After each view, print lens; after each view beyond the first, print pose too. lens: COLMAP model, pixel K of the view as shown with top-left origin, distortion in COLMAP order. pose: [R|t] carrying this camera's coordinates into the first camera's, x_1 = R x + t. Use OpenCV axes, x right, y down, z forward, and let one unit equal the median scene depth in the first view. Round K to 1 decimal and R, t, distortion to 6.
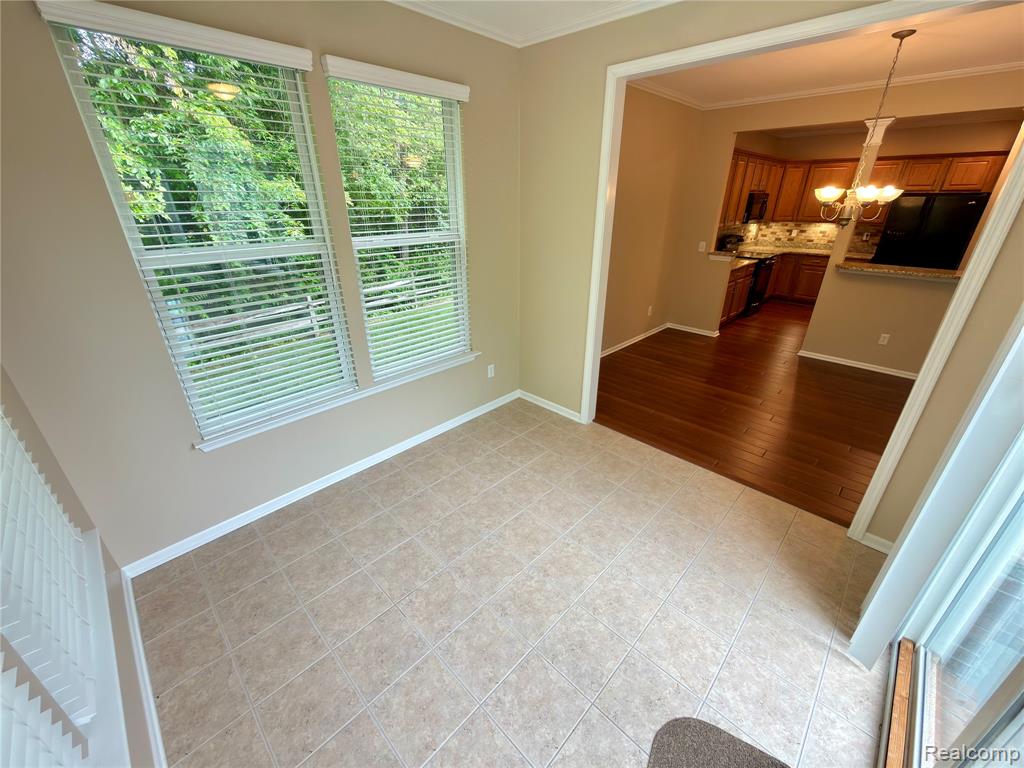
lens RADIAL K [[409.5, 0, 513.6], [0, 409.5, 386.4], [0, 0, 1]] dist [0.001651, 0.000094]
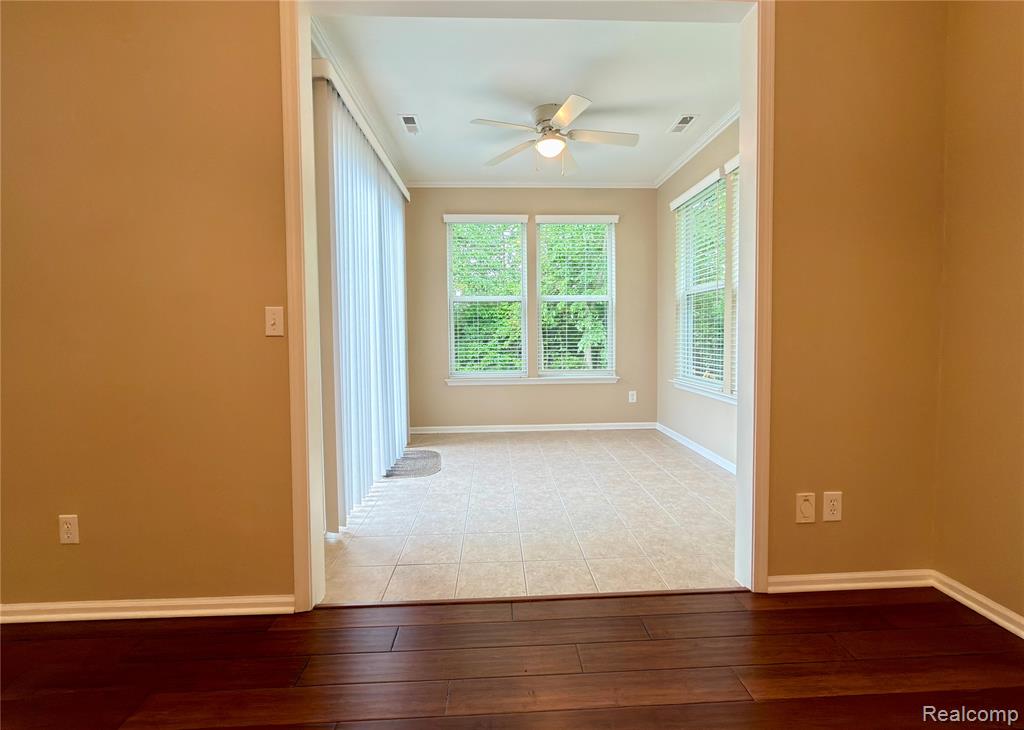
lens RADIAL K [[415.3, 0, 512.1], [0, 415.3, 348.3], [0, 0, 1]] dist [0.000154, 0.000022]
pose [[-0.685650, 0.033658, -0.727152, 0.985133], [-0.295687, 0.899928, 0.320466, -0.335480], [0.665171, 0.434737, -0.607084, 1.323531]]
